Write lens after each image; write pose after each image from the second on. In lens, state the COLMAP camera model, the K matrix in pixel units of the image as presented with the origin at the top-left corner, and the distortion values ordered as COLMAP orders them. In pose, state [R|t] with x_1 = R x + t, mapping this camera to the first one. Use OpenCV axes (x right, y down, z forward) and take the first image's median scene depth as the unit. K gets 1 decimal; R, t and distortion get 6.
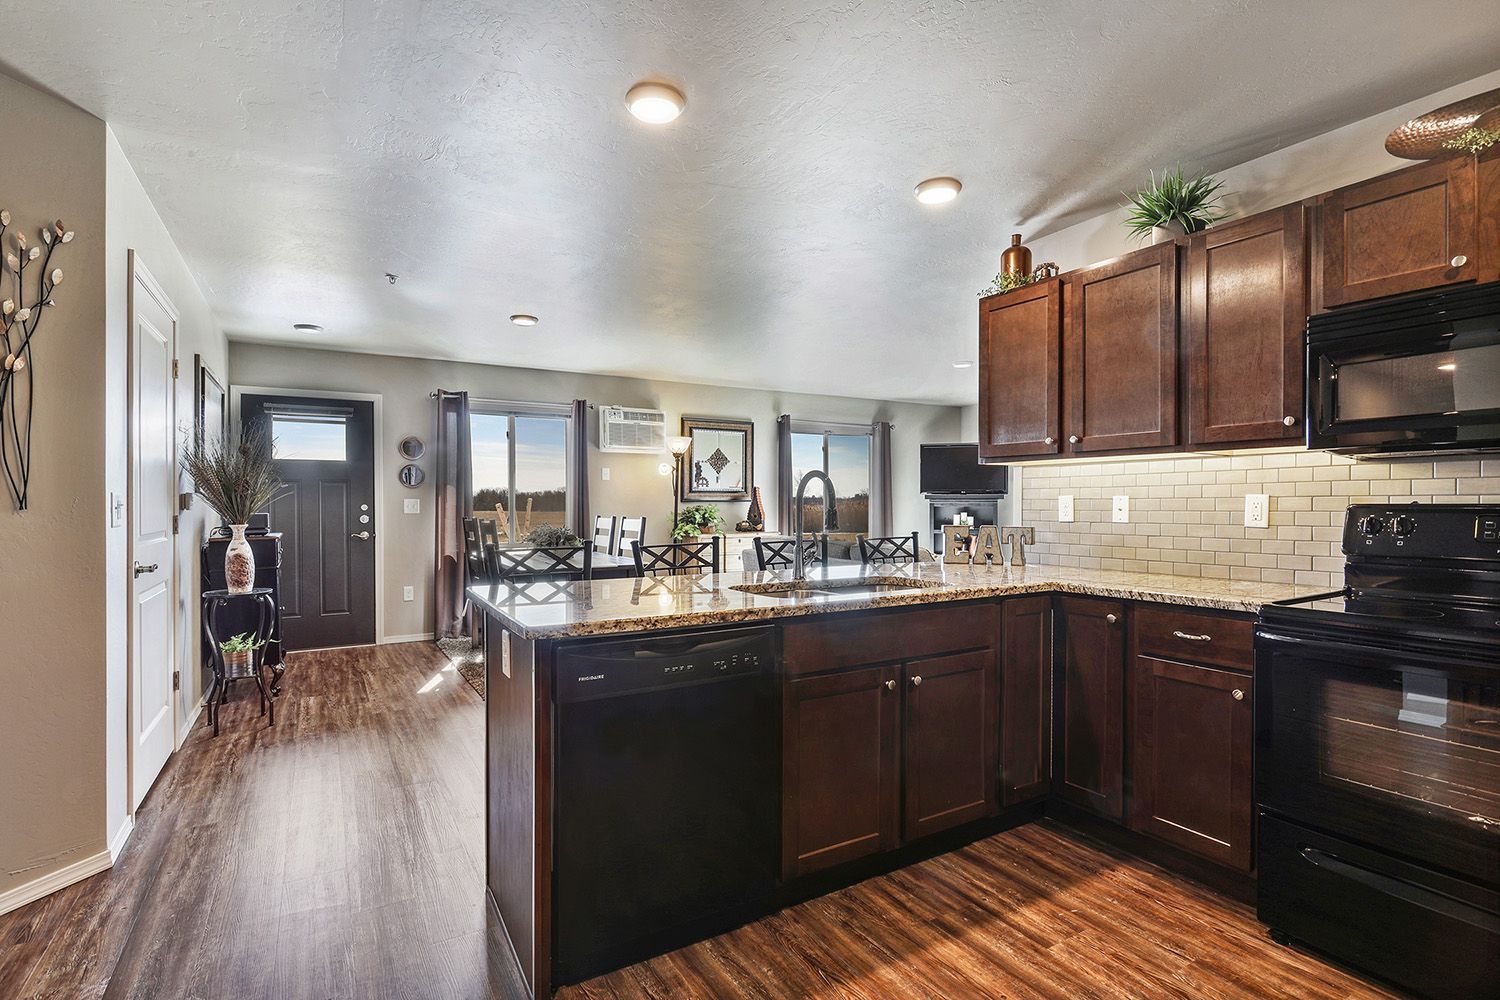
lens RADIAL K [[709.0, 0, 736.1], [0, 709.0, 504.1], [0, 0, 1]] dist [-0.003160, -0.000060]
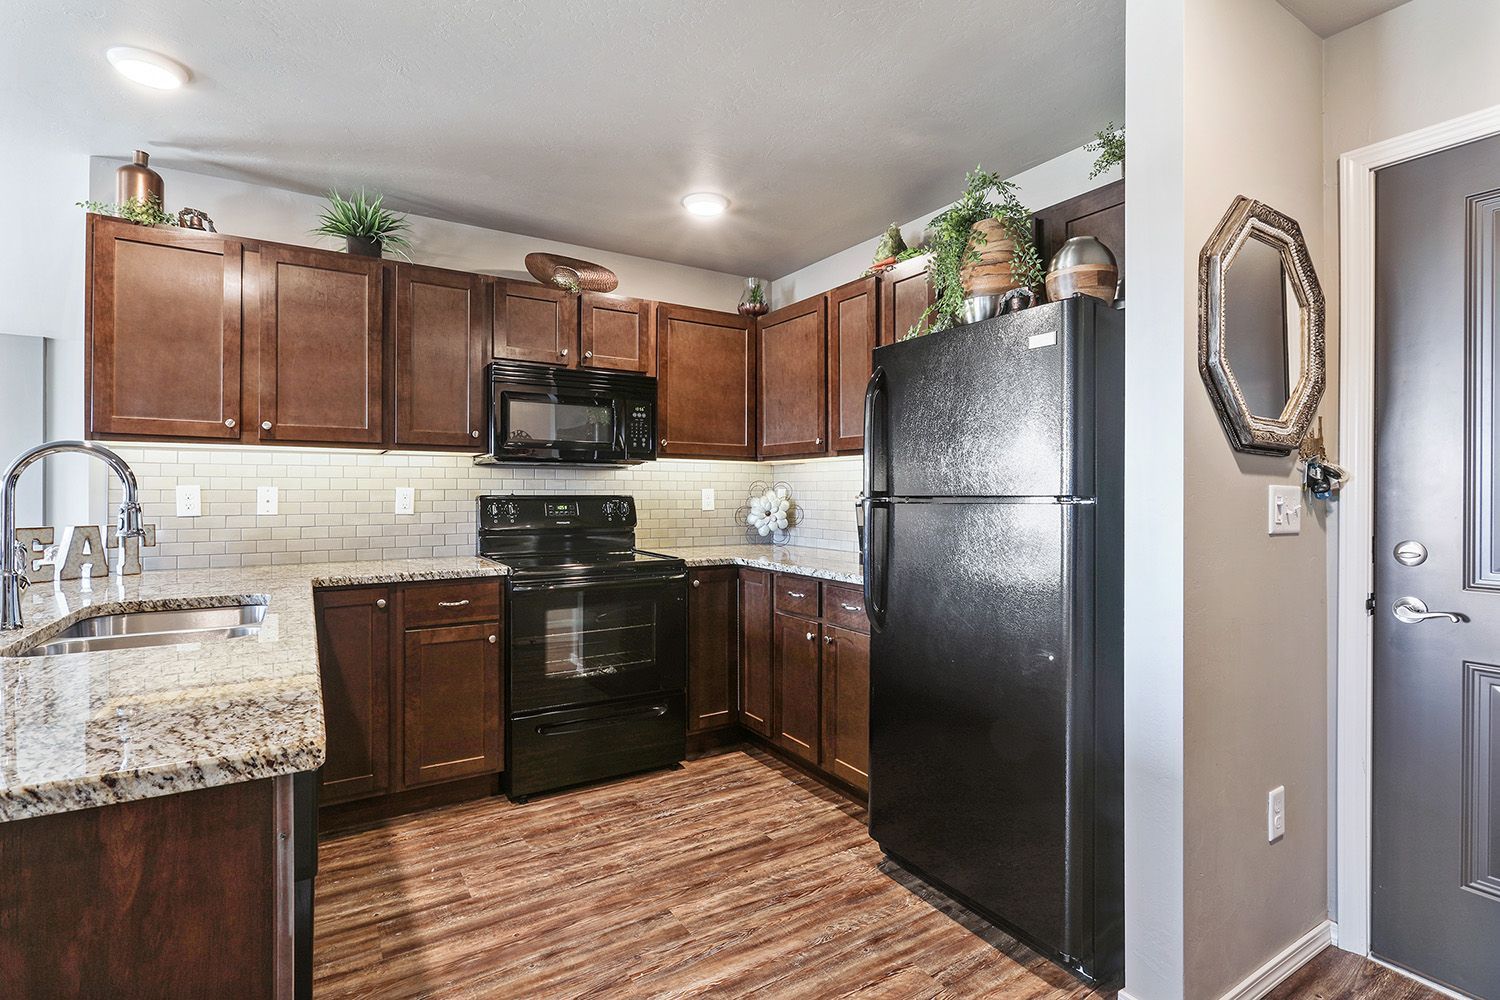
lens RADIAL K [[714.7, 0, 738.7], [0, 714.7, 491.8], [0, 0, 1]] dist [-0.006877, 0.000231]
pose [[-0.021194, 0.002824, 0.999771, -0.584514], [0.000439, 0.999996, -0.002815, -0.002786], [-0.999775, 0.000380, -0.021195, 0.515054]]
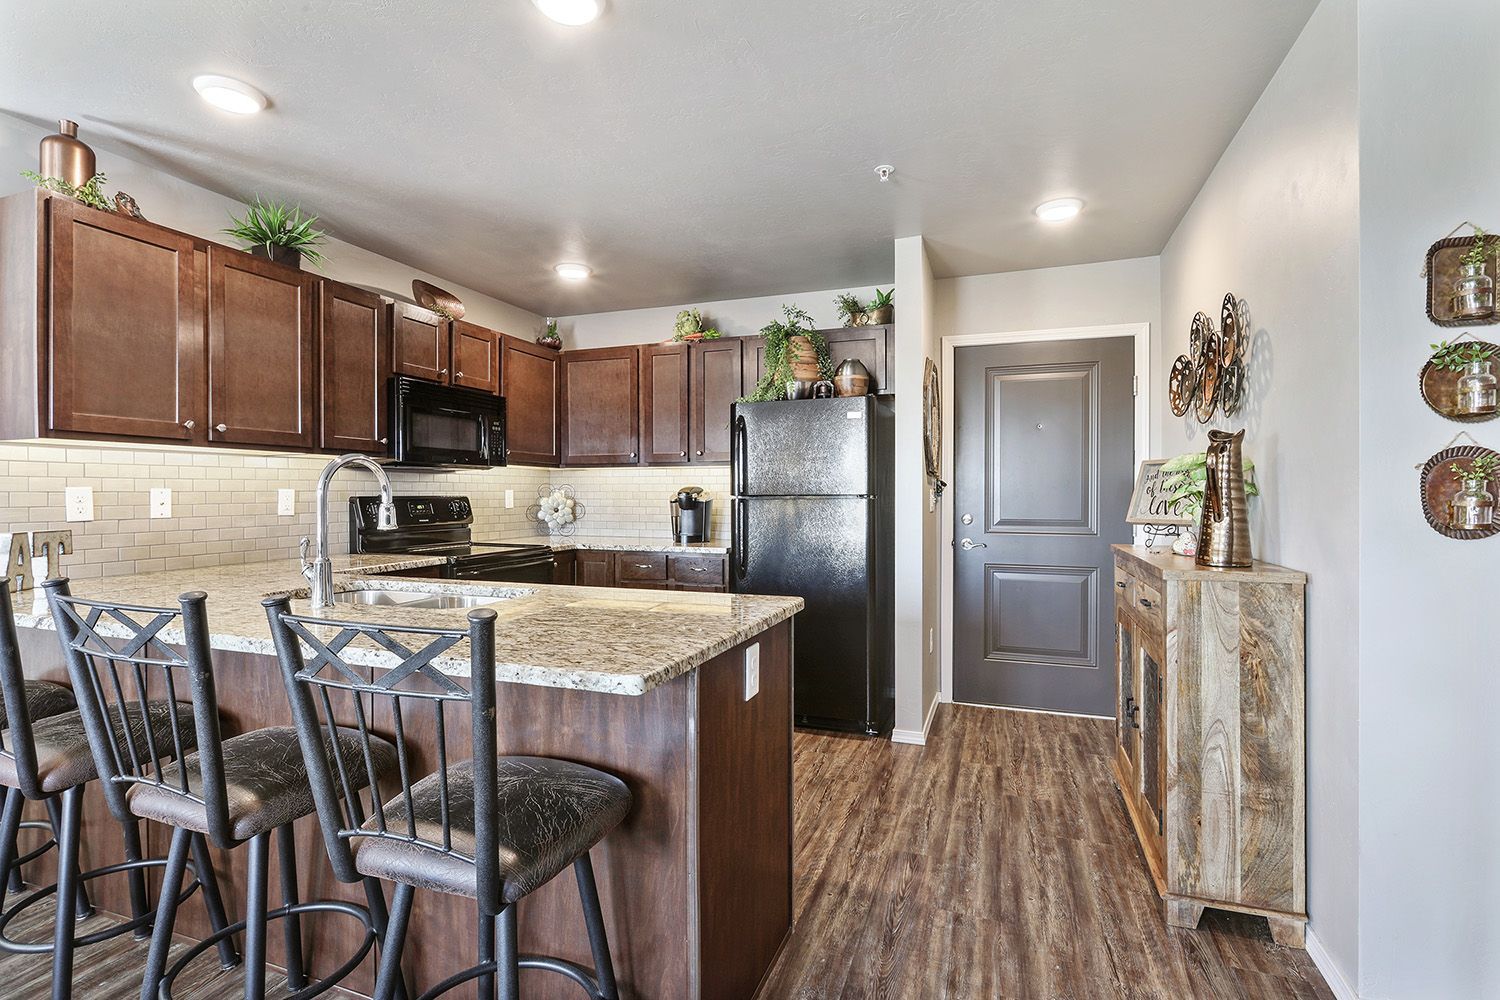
lens RADIAL K [[714.7, 0, 738.7], [0, 714.7, 491.8], [0, 0, 1]] dist [-0.006877, 0.000231]
pose [[-0.632998, 0.002142, 0.774150, -0.847013], [0.002832, 0.999996, -0.000451, -0.006806], [-0.774148, 0.001907, -0.633002, 1.349334]]
